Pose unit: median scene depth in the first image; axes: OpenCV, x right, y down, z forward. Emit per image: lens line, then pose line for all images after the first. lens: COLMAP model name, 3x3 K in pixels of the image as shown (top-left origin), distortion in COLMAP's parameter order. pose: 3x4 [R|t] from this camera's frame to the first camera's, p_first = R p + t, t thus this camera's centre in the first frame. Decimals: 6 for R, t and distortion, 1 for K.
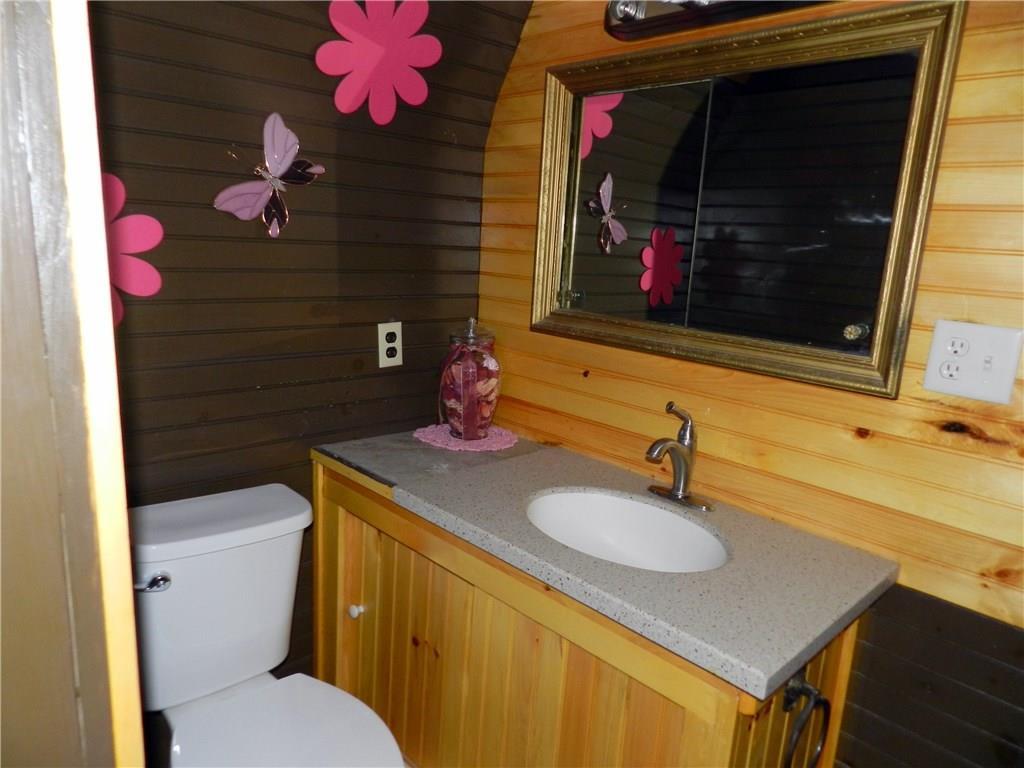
lens RADIAL K [[699.9, 0, 509.8], [0, 699.9, 383.7], [0, 0, 1]] dist [0.021840, -0.000008]
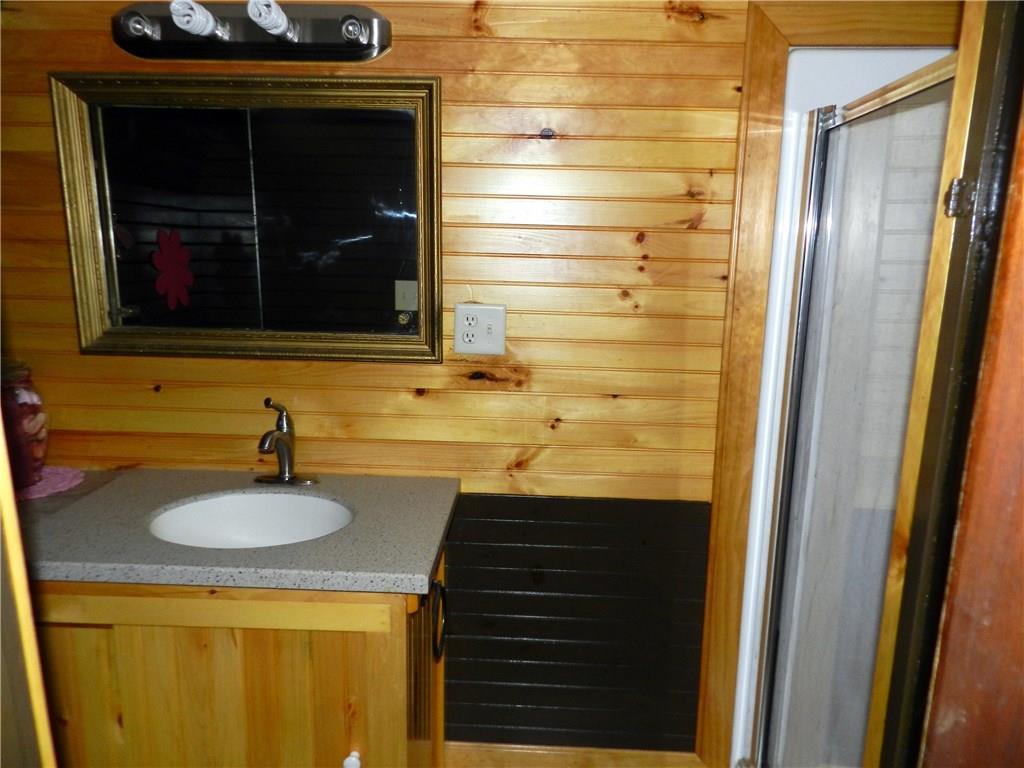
lens RADIAL K [[699.9, 0, 515.0], [0, 699.9, 385.4], [0, 0, 1]] dist [0.021840, -0.000008]
pose [[0.721806, -0.186560, 0.666477, -0.224498], [0.166894, 0.981485, 0.093987, -0.032992], [-0.671672, 0.043391, 0.739577, -0.093283]]
